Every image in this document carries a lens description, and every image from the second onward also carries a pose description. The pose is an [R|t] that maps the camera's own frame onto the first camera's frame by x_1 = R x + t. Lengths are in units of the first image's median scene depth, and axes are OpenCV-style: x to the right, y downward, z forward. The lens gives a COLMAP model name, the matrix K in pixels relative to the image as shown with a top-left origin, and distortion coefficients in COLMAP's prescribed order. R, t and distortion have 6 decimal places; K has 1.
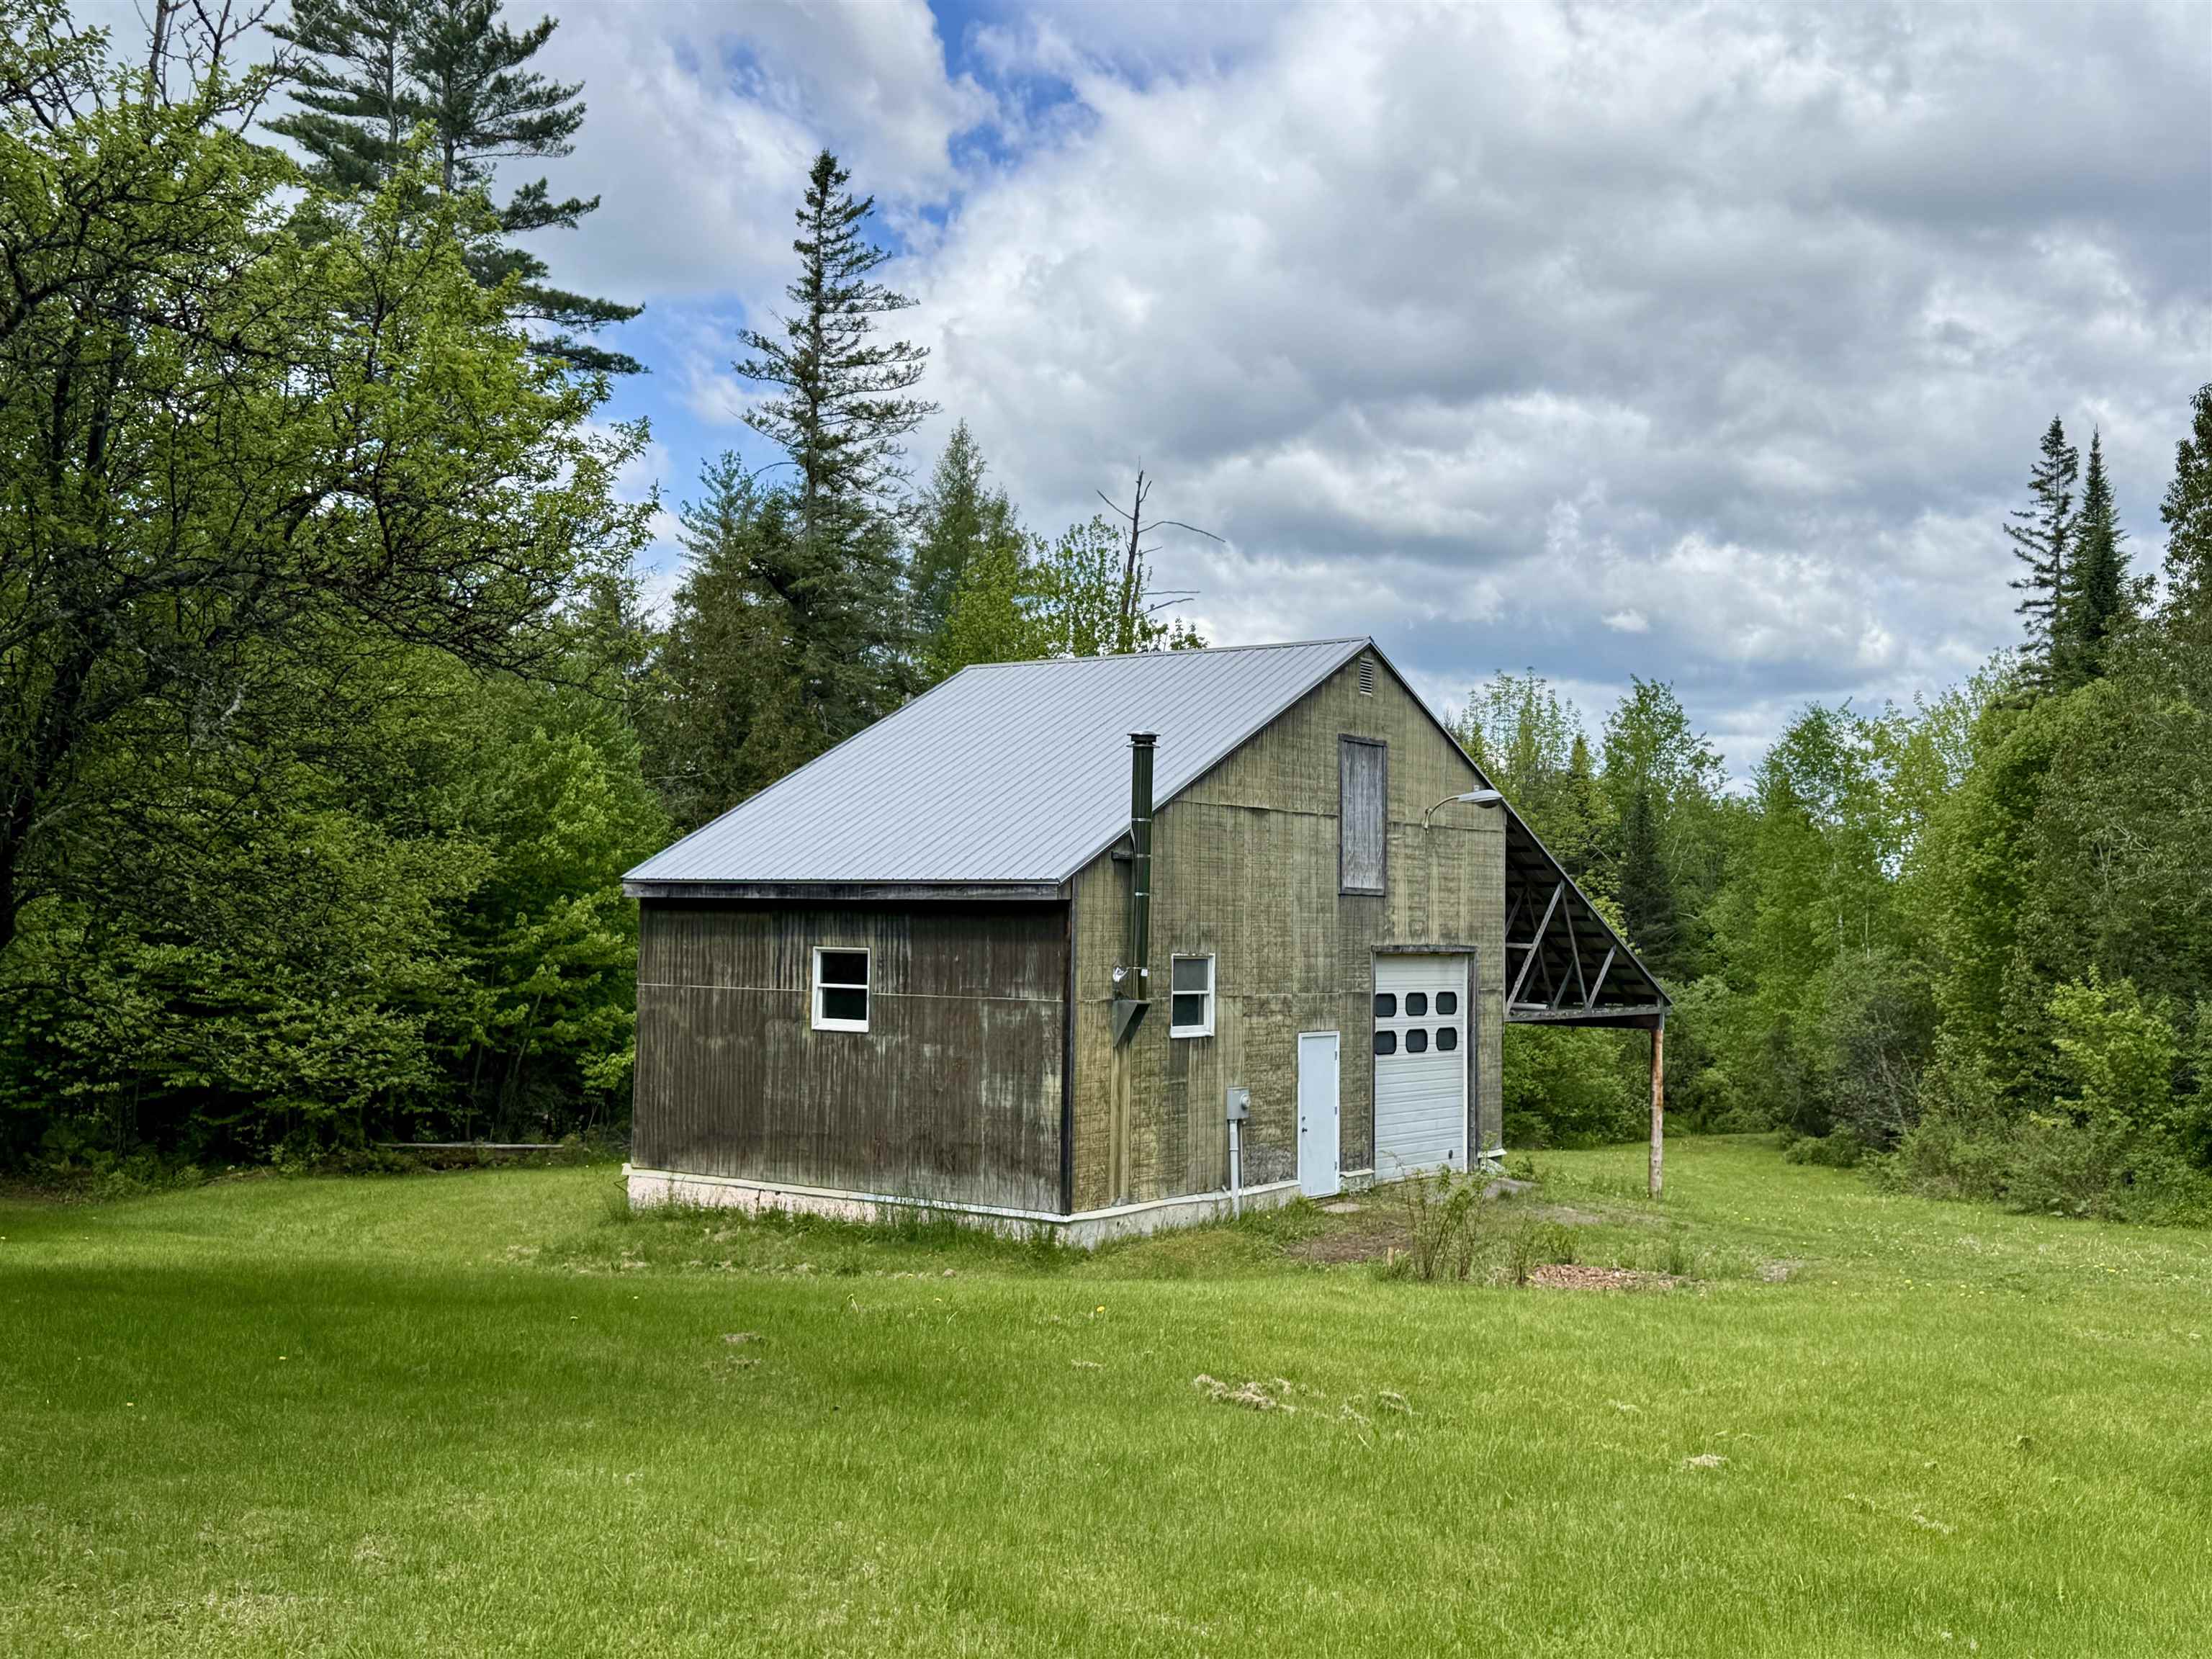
lens RADIAL K [[2269.1, 0, 1106.0], [0, 2269.1, 829.5], [0, 0, 1]] dist [0.015733, 0.009060]
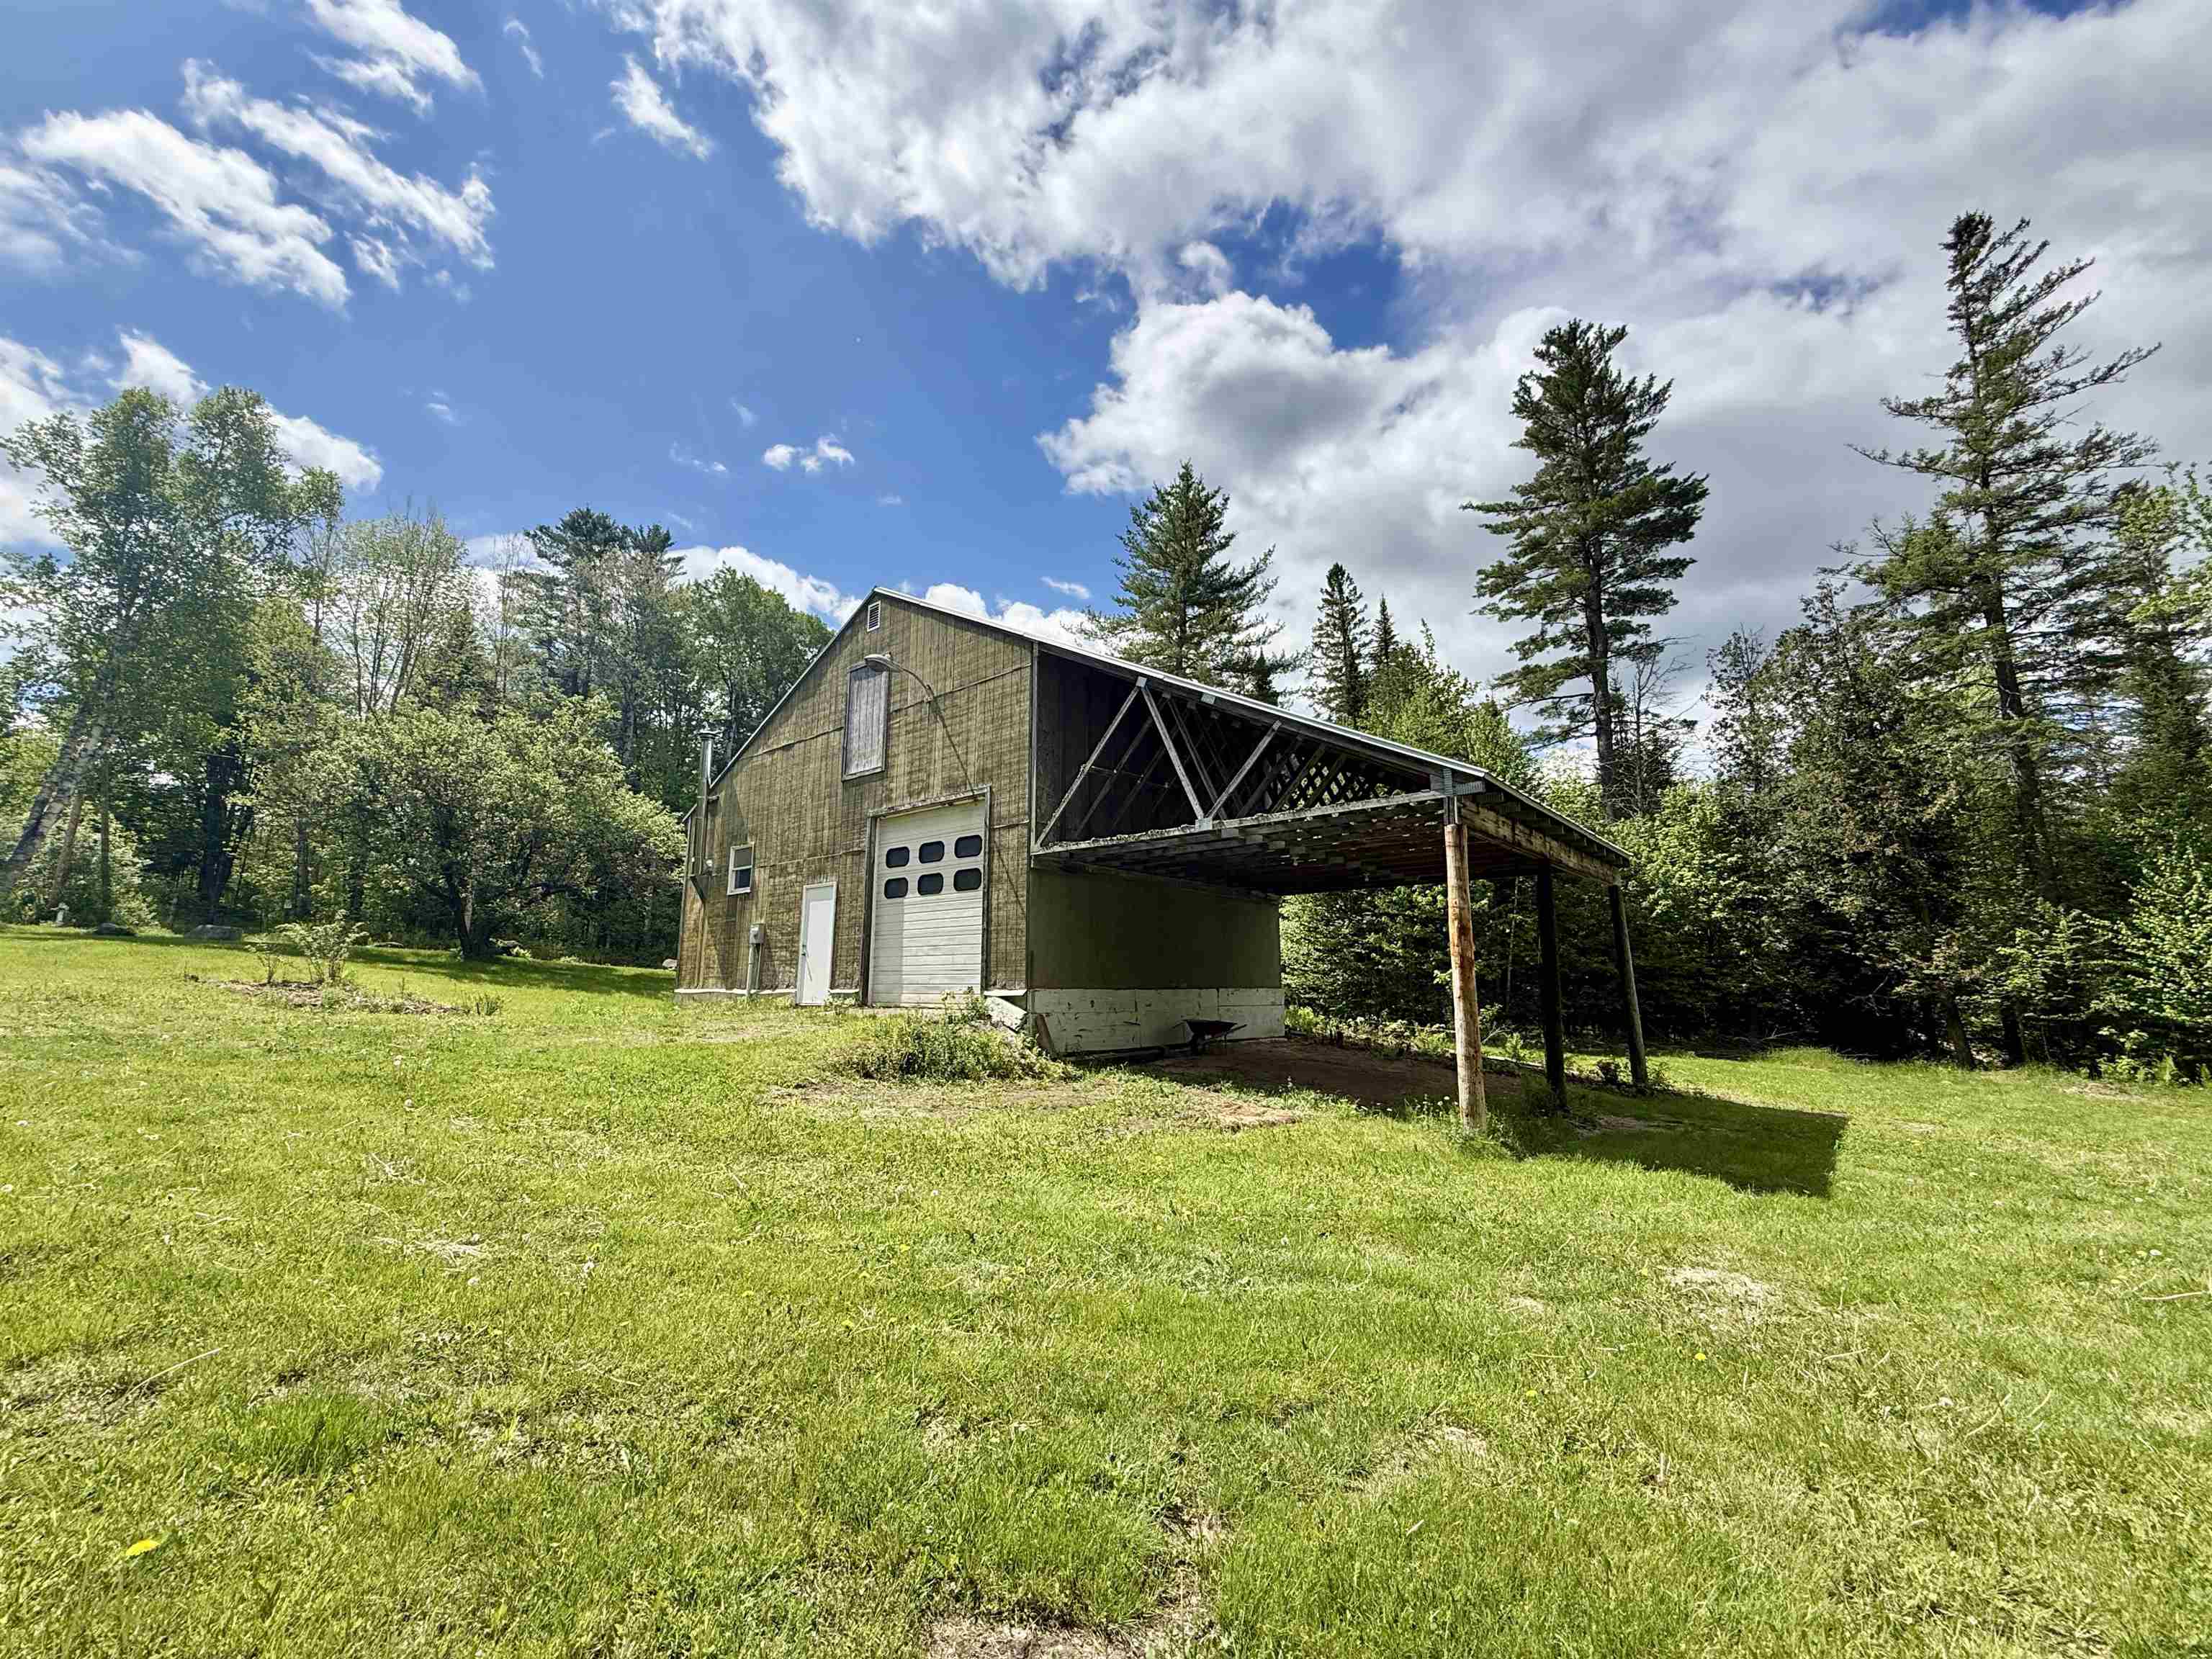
lens RADIAL K [[877.6, 0, 1106.0], [0, 877.6, 829.5], [0, 0, 1]] dist [0.003264, -0.000133]
pose [[-0.068083, -0.188451, -0.979720, 0.584779], [0.043322, 0.980514, -0.191614, 0.159655], [0.996739, -0.055489, -0.058593, 1.156868]]
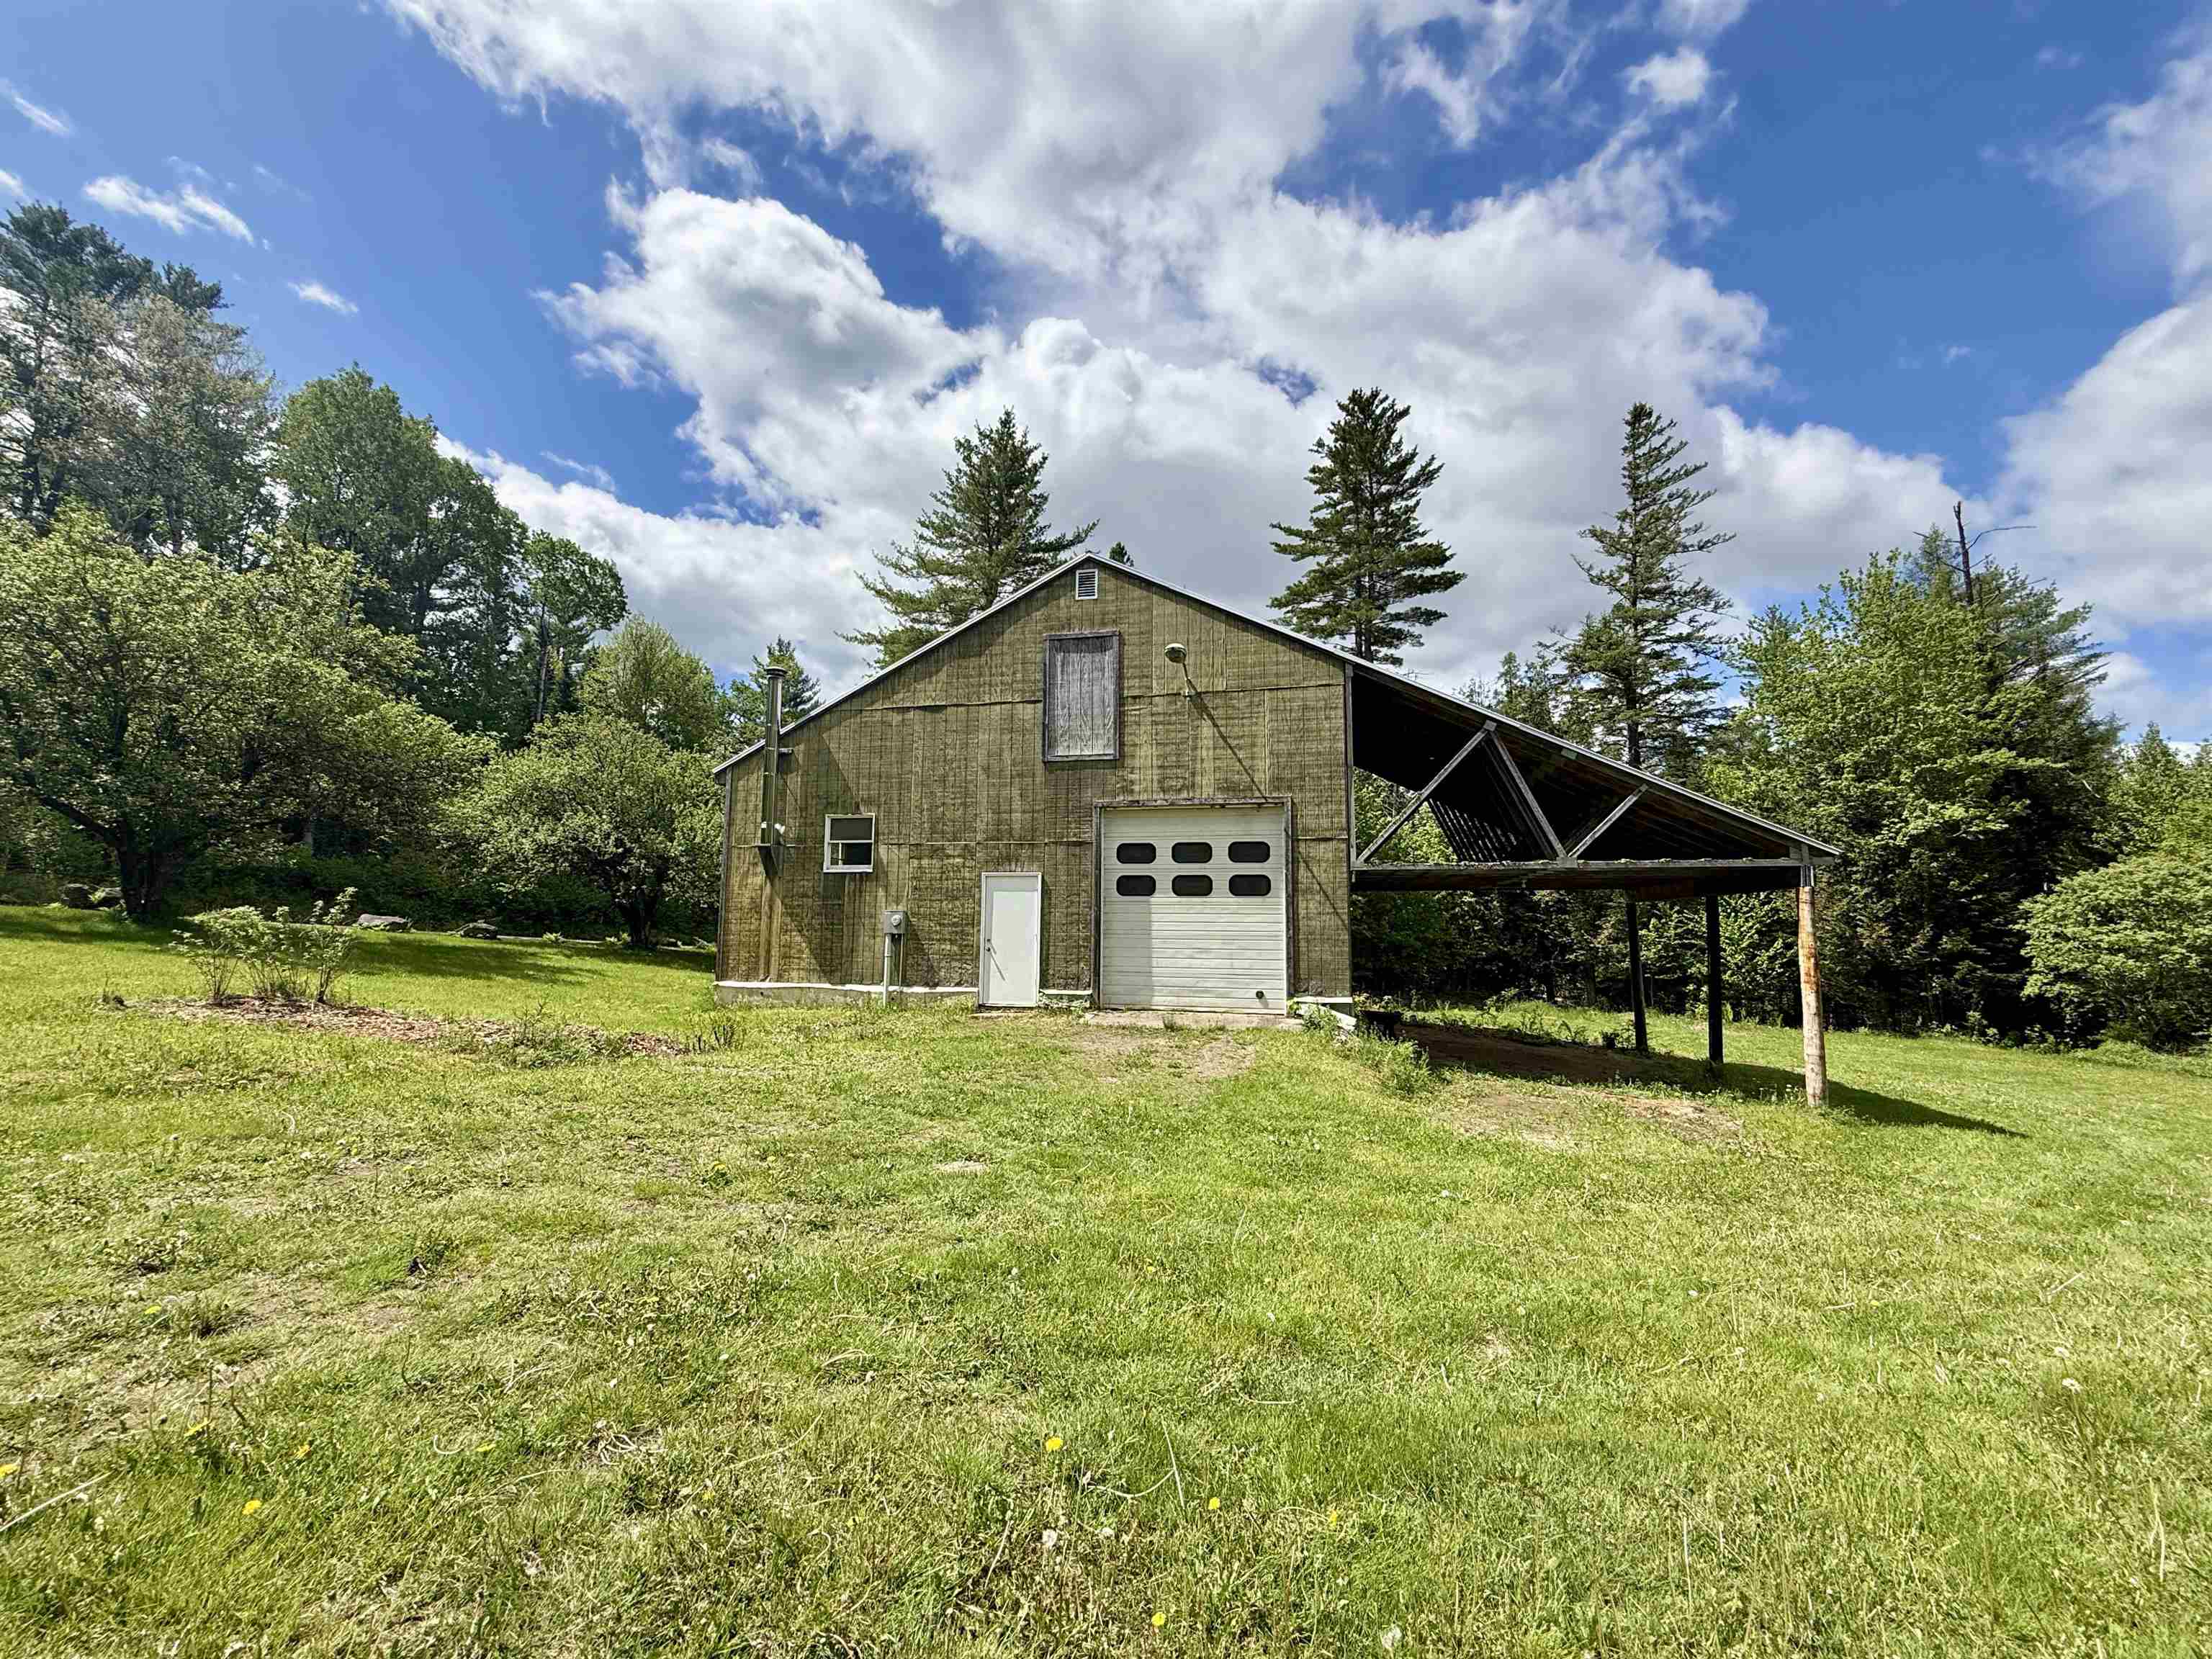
lens RADIAL K [[877.6, 0, 1106.0], [0, 877.6, 829.5], [0, 0, 1]] dist [0.003264, -0.000133]
pose [[0.393152, -0.112013, -0.912625, 0.533793], [0.036949, 0.993675, -0.106043, 0.113969], [0.918731, 0.007970, 0.394804, 0.822614]]
